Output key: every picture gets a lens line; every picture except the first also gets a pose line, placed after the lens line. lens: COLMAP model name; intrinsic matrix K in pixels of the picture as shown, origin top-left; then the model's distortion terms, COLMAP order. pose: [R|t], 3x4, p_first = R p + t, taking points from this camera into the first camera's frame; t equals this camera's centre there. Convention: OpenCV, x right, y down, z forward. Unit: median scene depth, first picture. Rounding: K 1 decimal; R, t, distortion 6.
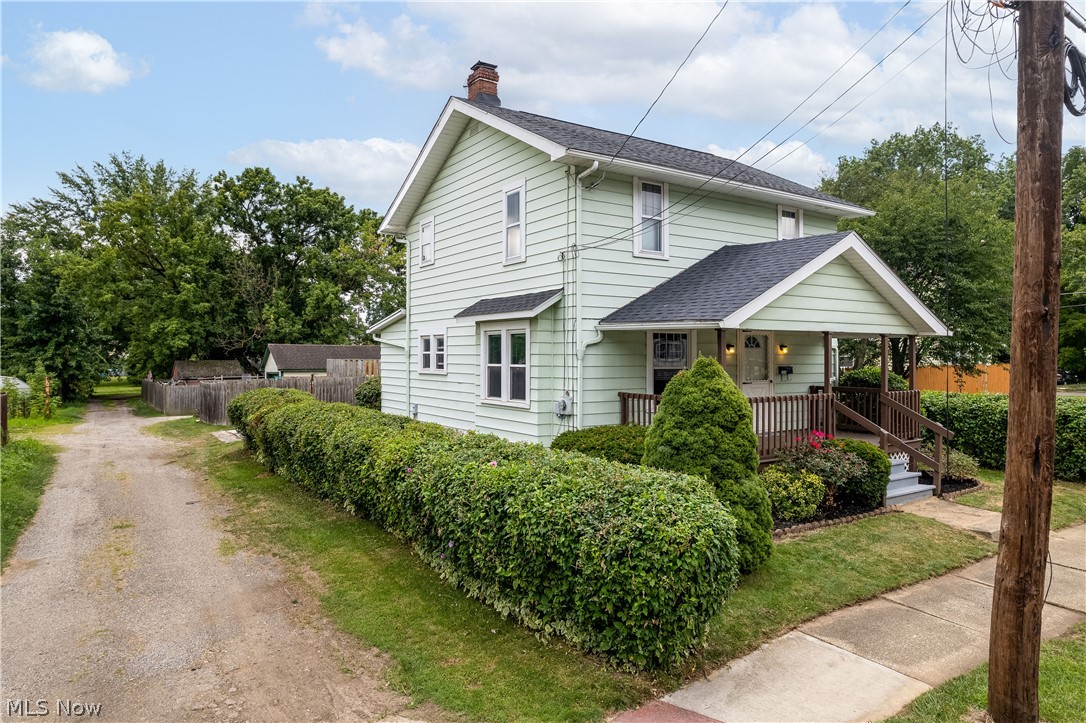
lens RADIAL K [[695.4, 0, 569.1], [0, 695.4, 362.9], [0, 0, 1]] dist [-0.031783, 0.000415]
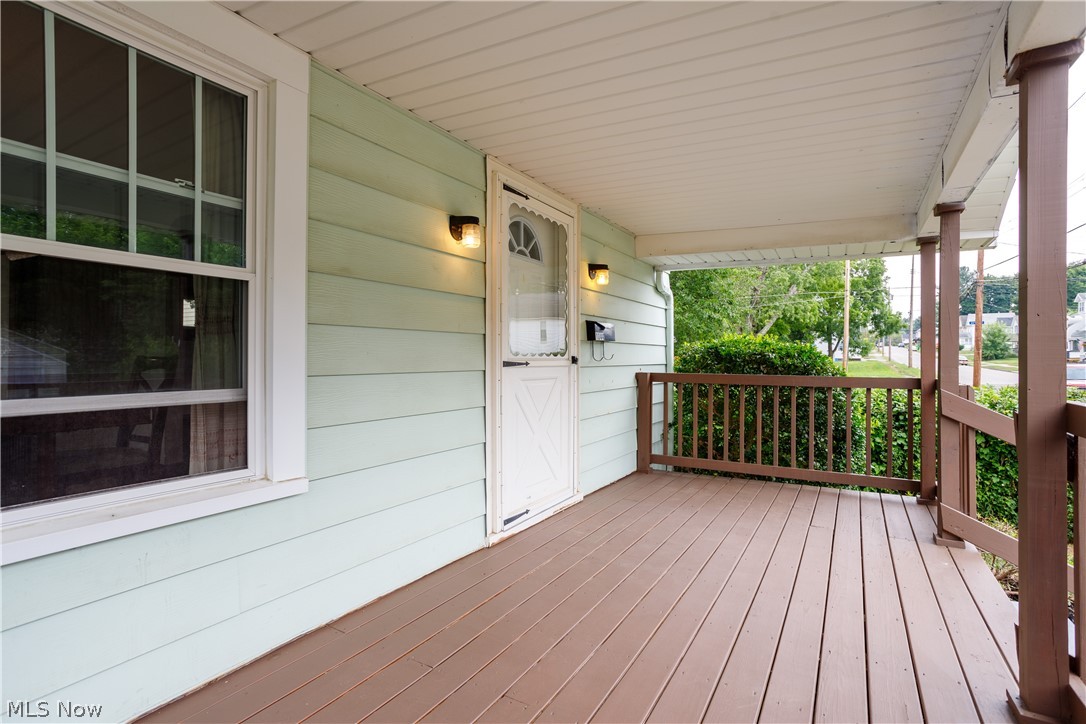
lens RADIAL K [[538.6, 0, 575.8], [0, 538.6, 356.1], [0, 0, 1]] dist [0.000352, 0.000025]
pose [[0.890827, 0.009635, 0.454241, 0.175424], [-0.008665, 0.999954, -0.004218, 0.027025], [-0.454260, -0.000179, 0.890869, 0.789158]]
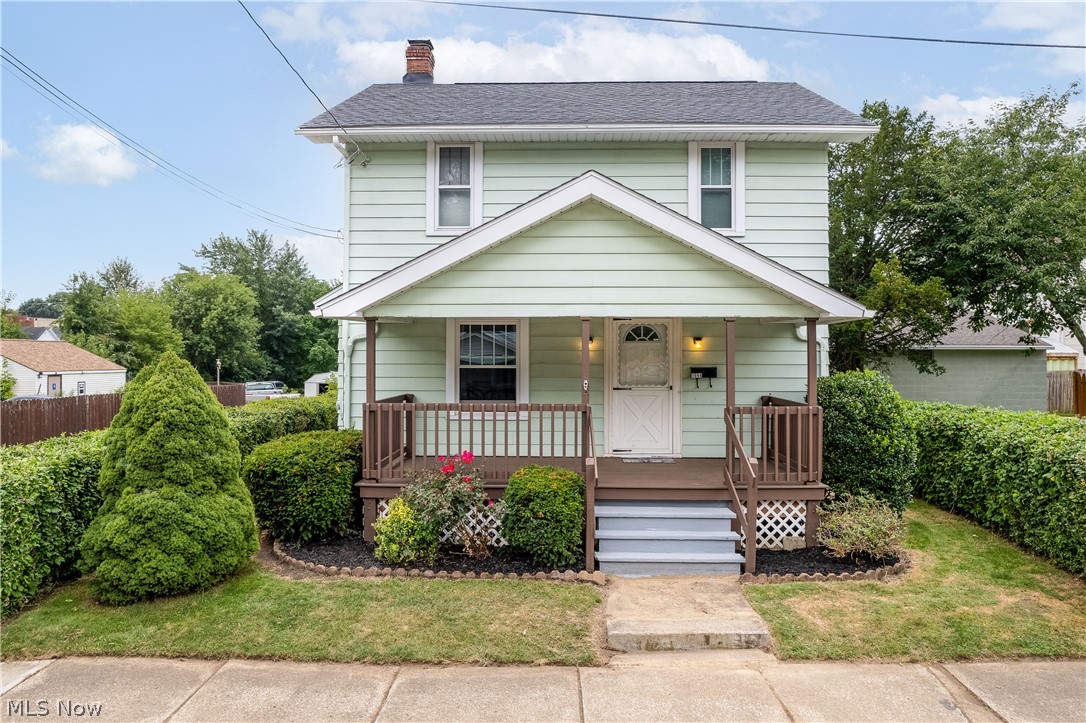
lens RADIAL K [[761.2, 0, 544.7], [0, 761.2, 375.1], [0, 0, 1]] dist [-0.027810, 0.001181]
pose [[0.815950, 0.014630, -0.577937, 0.672600], [-0.007554, 0.999864, 0.014646, 0.003099], [0.578072, -0.007585, 0.815950, 0.284890]]
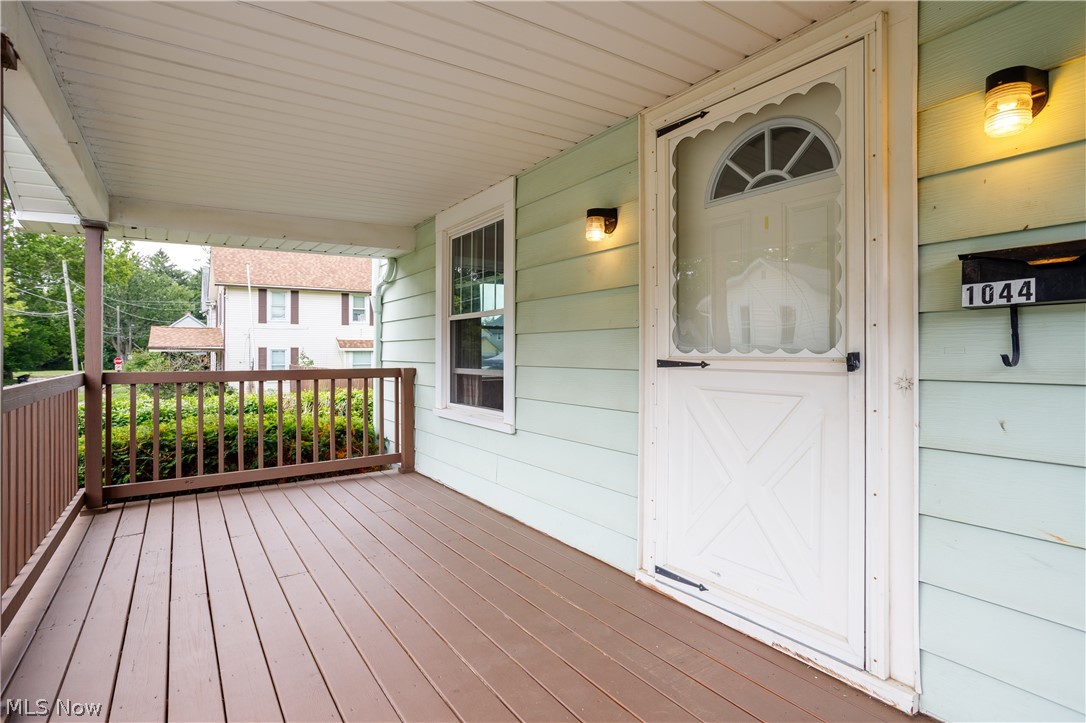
lens RADIAL K [[561.8, 0, 540.2], [0, 561.8, 355.9], [0, 0, 1]] dist [-0.002050, -0.000393]
pose [[-0.014198, 0.008504, -0.999863, 0.438468], [-0.002104, 0.999961, 0.008535, 0.025736], [0.999897, 0.002225, -0.014180, 0.972110]]
